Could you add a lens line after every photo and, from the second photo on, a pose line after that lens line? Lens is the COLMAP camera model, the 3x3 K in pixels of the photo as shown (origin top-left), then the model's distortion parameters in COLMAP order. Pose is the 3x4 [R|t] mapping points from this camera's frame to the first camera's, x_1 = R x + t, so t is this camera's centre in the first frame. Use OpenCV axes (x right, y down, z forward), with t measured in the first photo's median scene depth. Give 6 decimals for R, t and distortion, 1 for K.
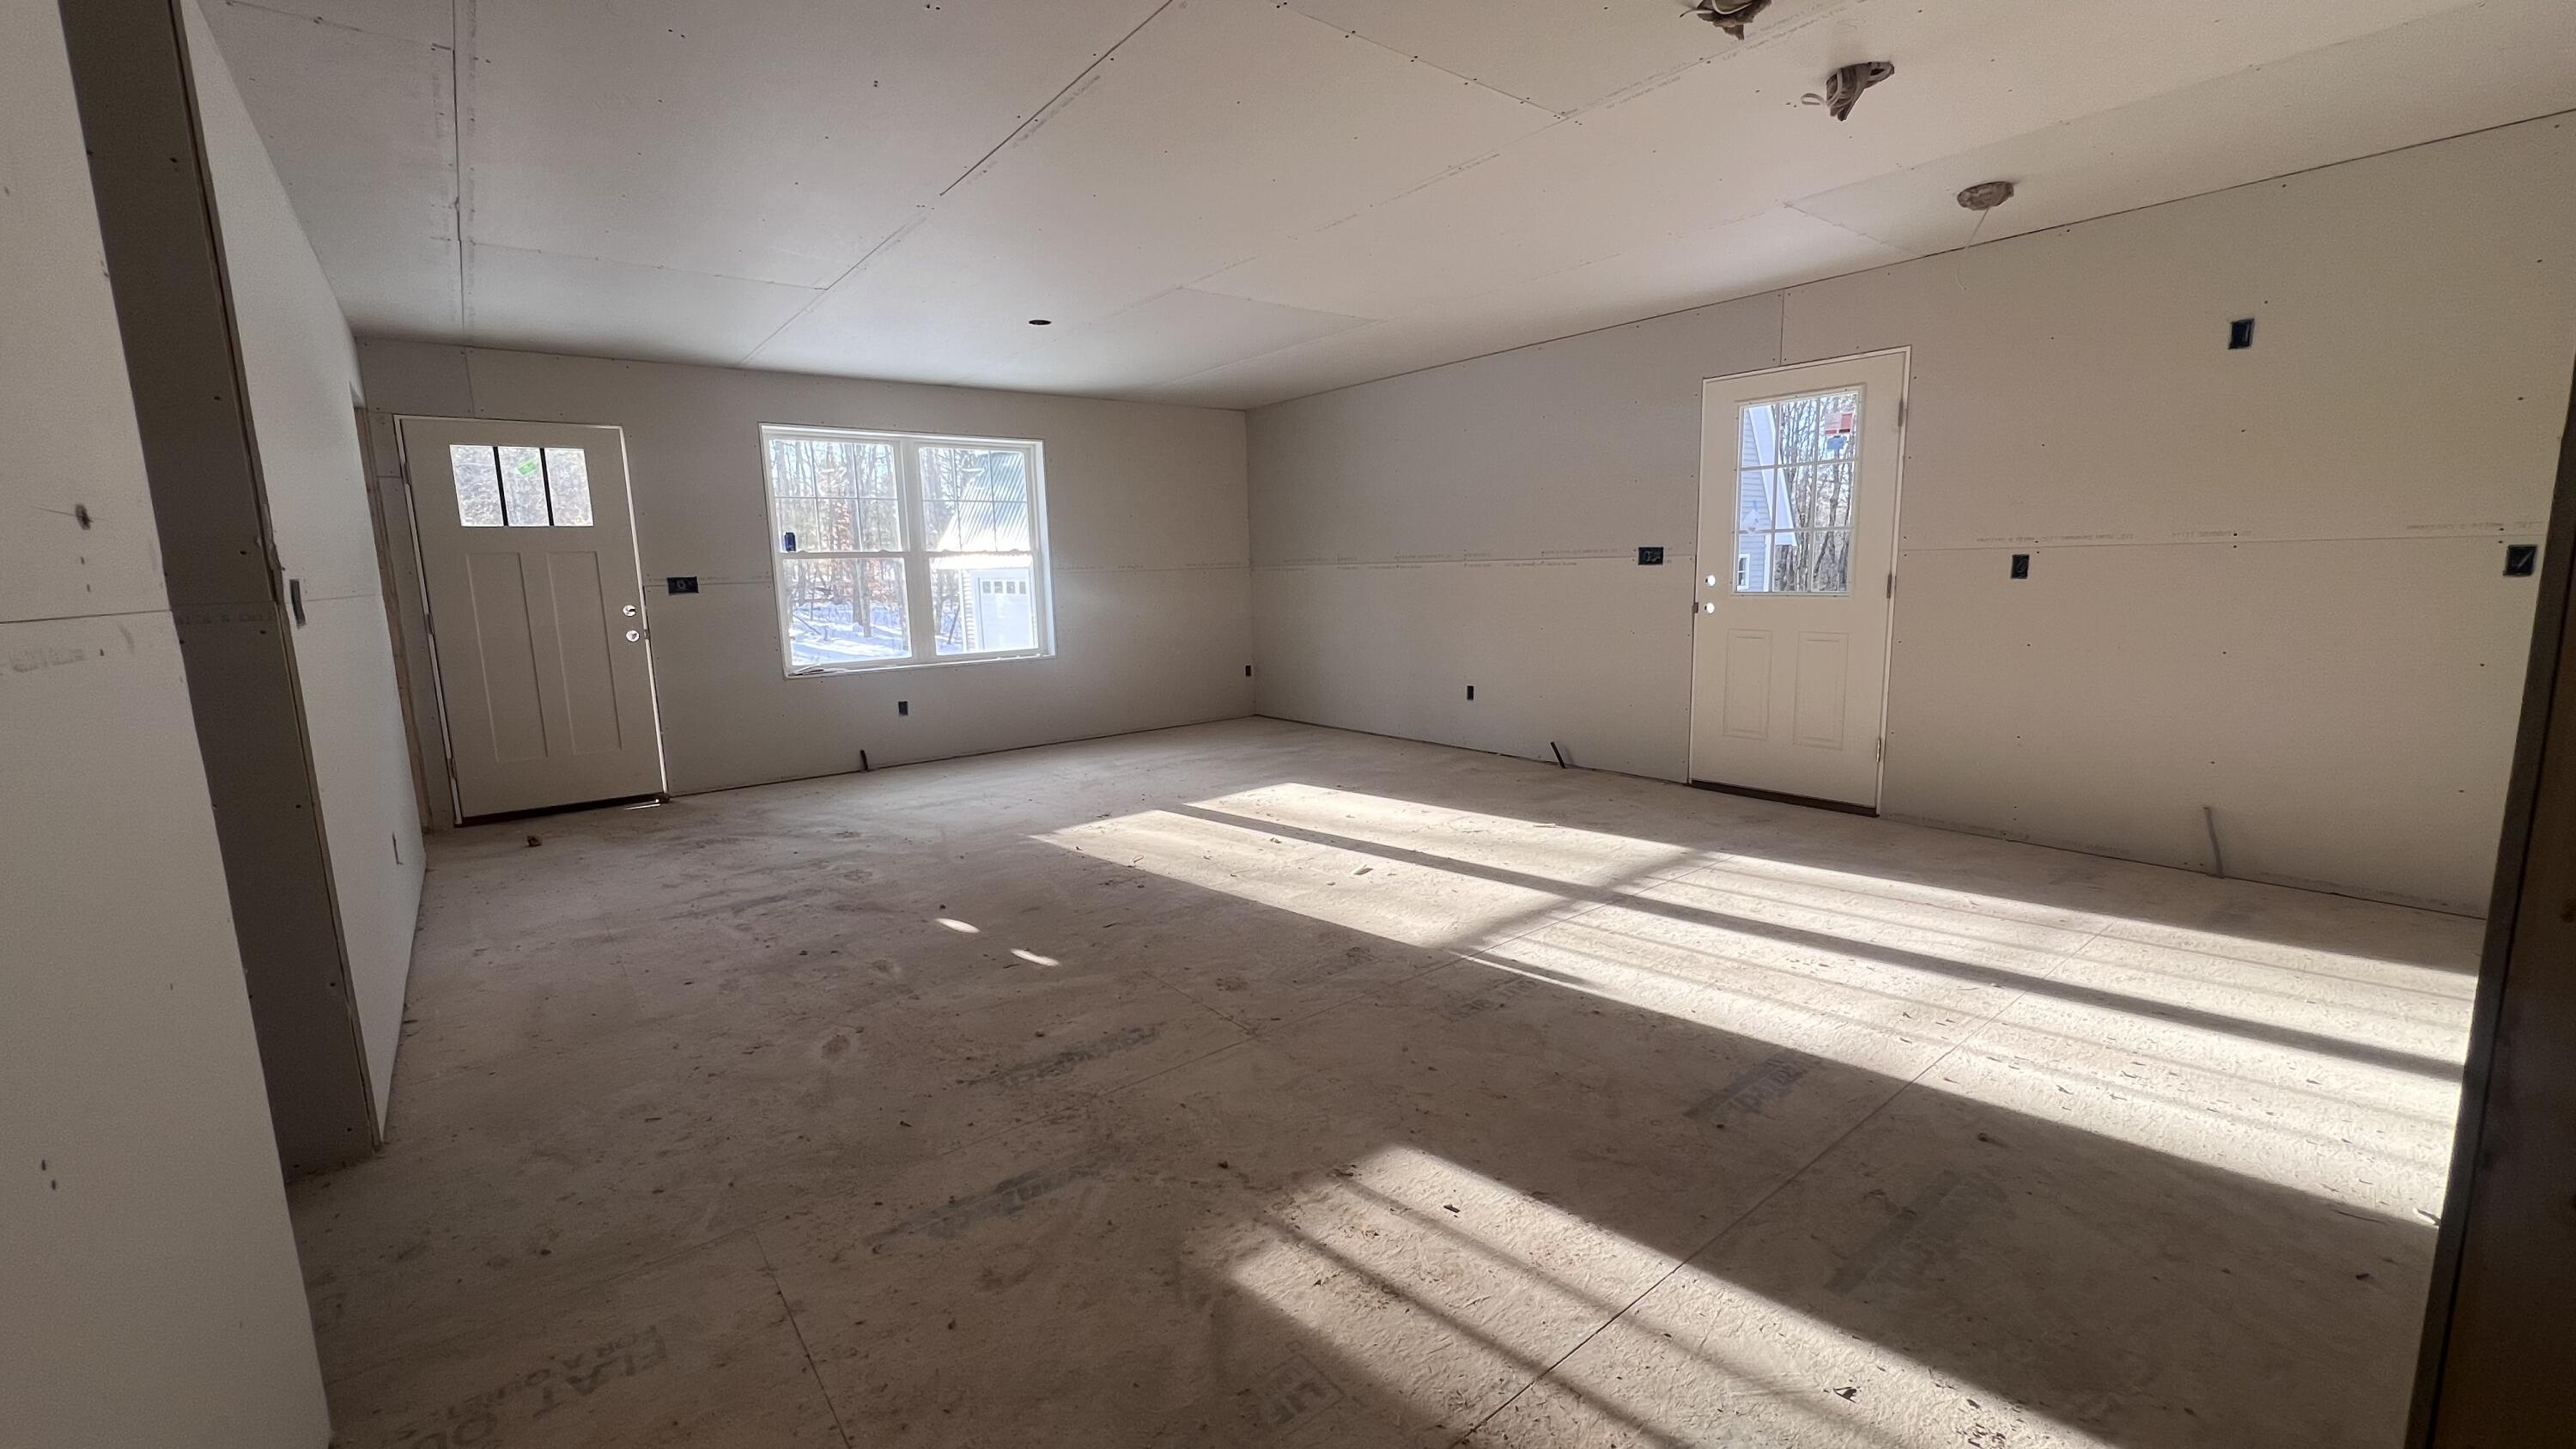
lens RADIAL K [[1026.3, 0, 1283.1], [0, 1026.3, 723.3], [0, 0, 1]] dist [-0.002501, 0.000185]
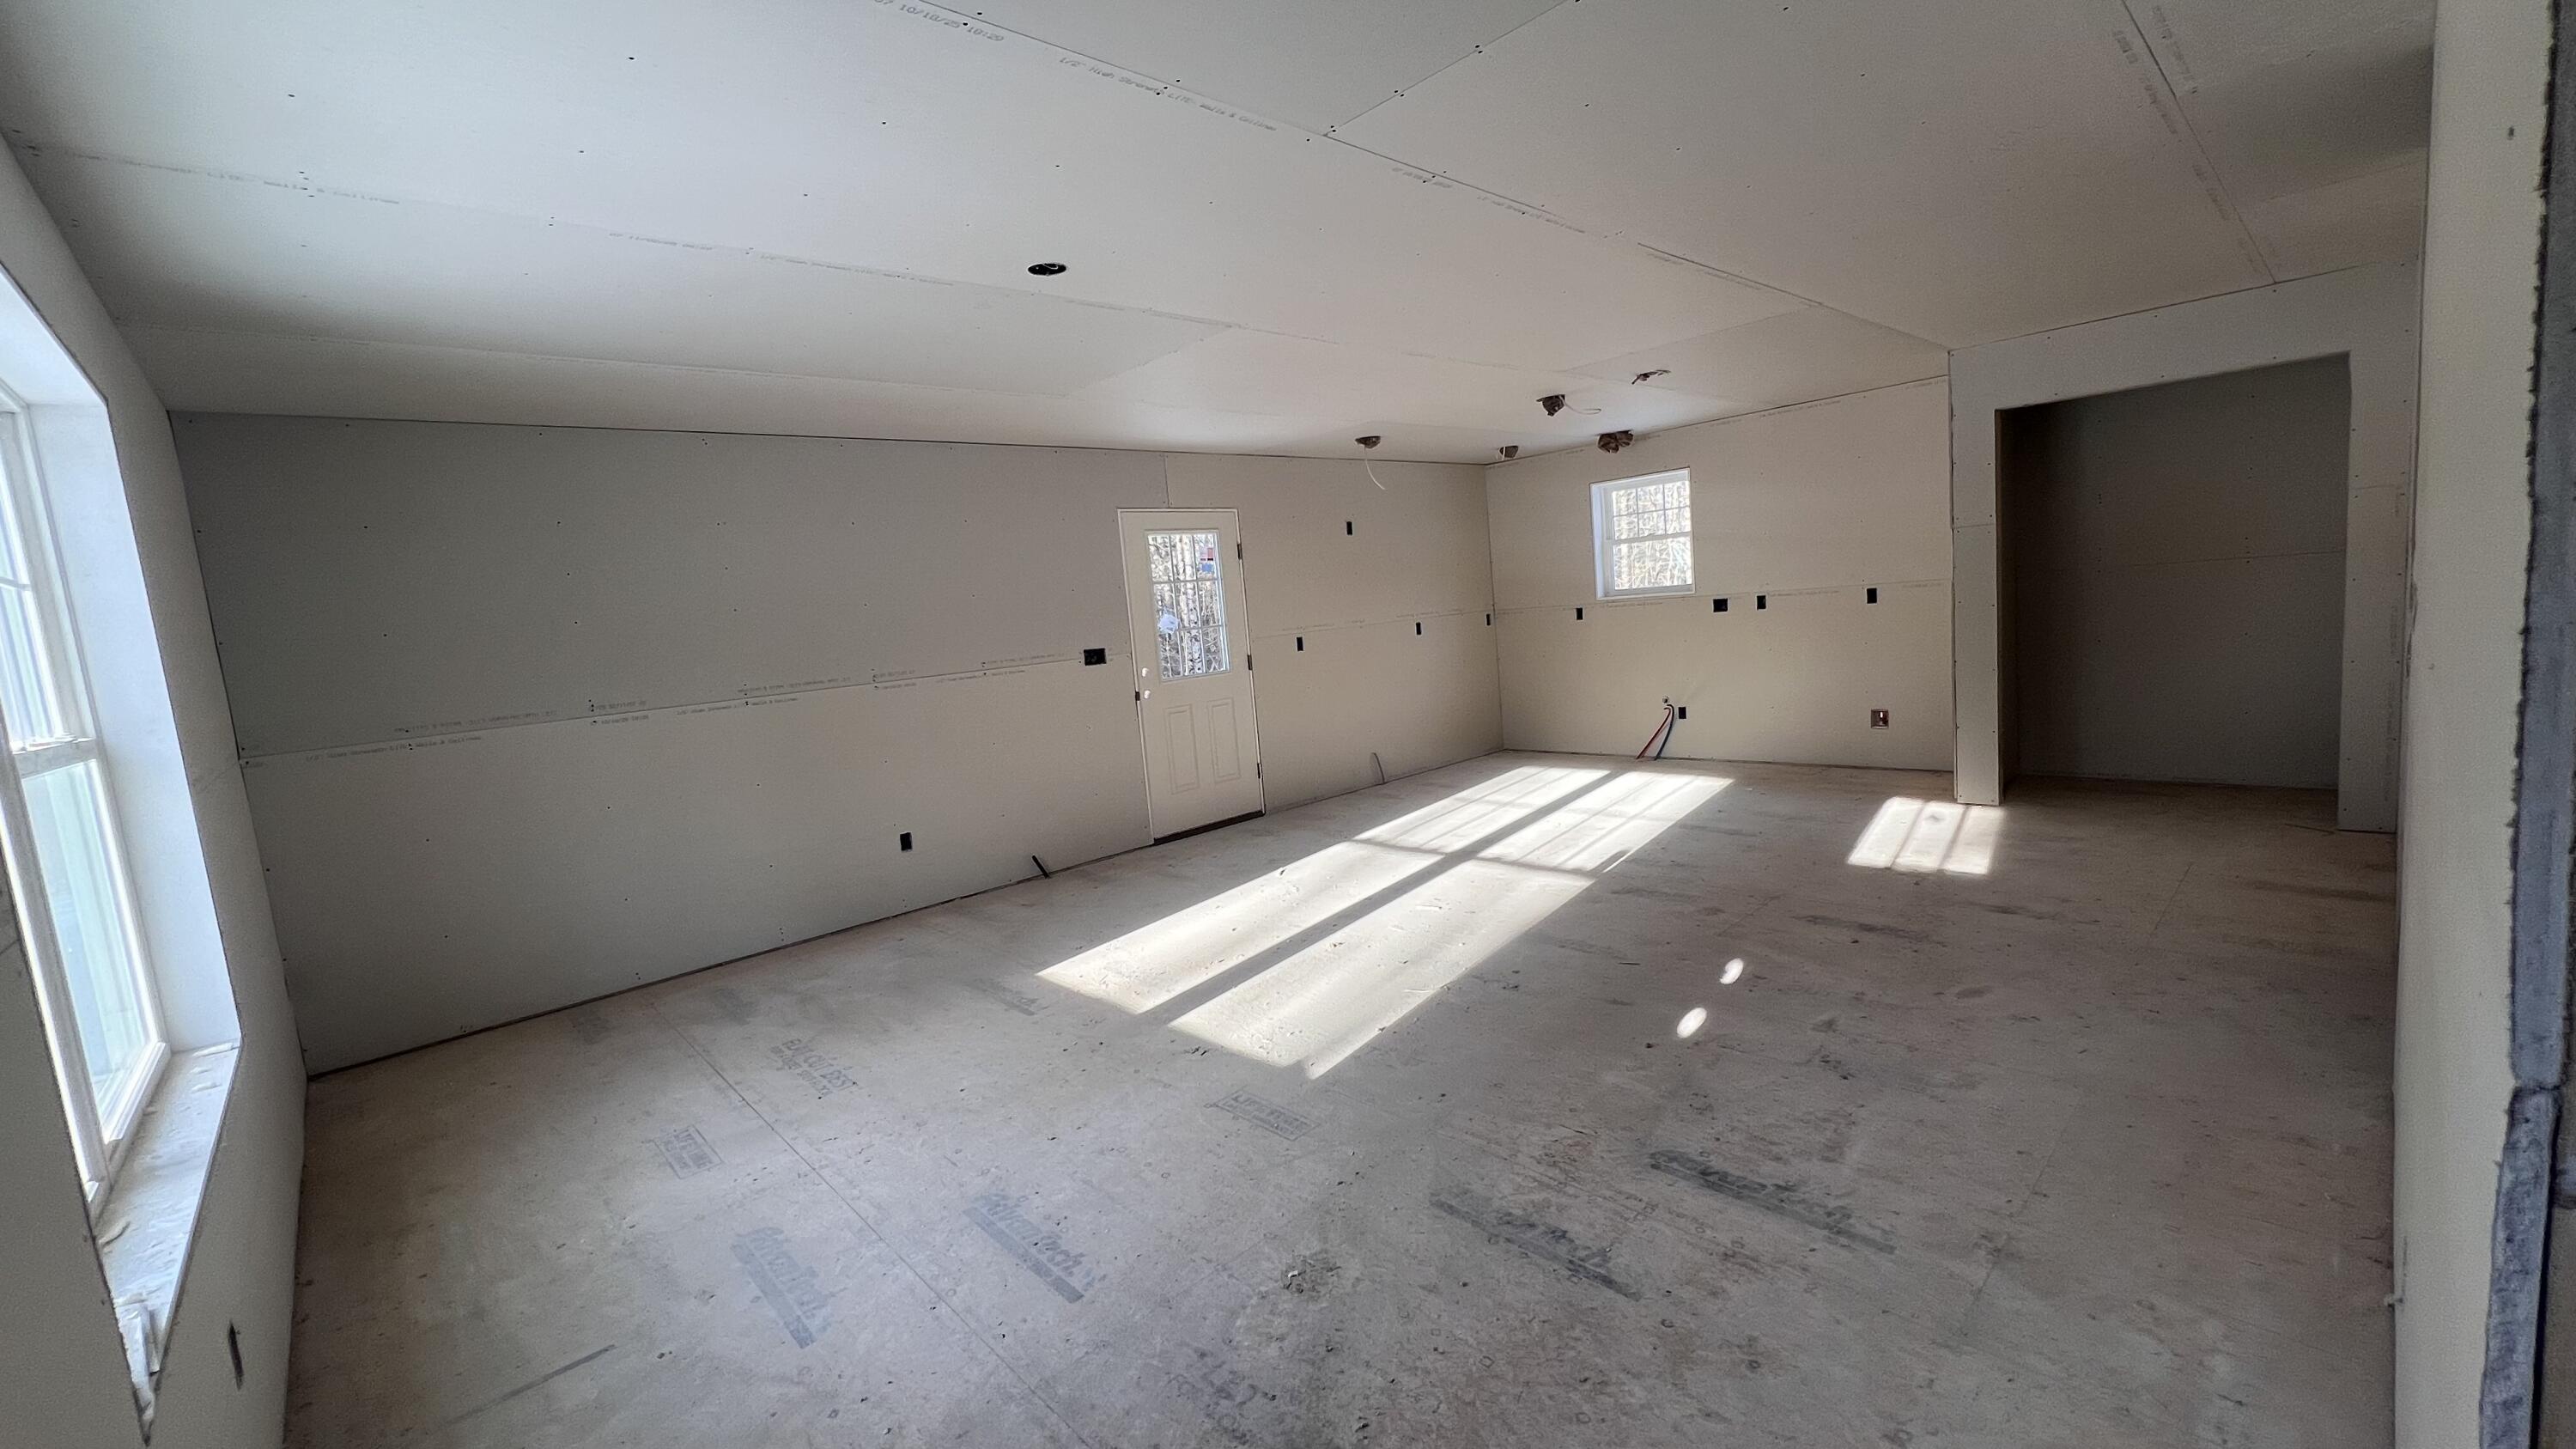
lens RADIAL K [[1026.3, 0, 1283.1], [0, 1026.3, 723.3], [0, 0, 1]] dist [-0.002501, 0.000185]
pose [[-0.083507, -0.081520, 0.993167, -1.077350], [0.243163, 0.964854, 0.099641, -0.216309], [-0.966384, 0.249822, -0.060750, 1.243224]]
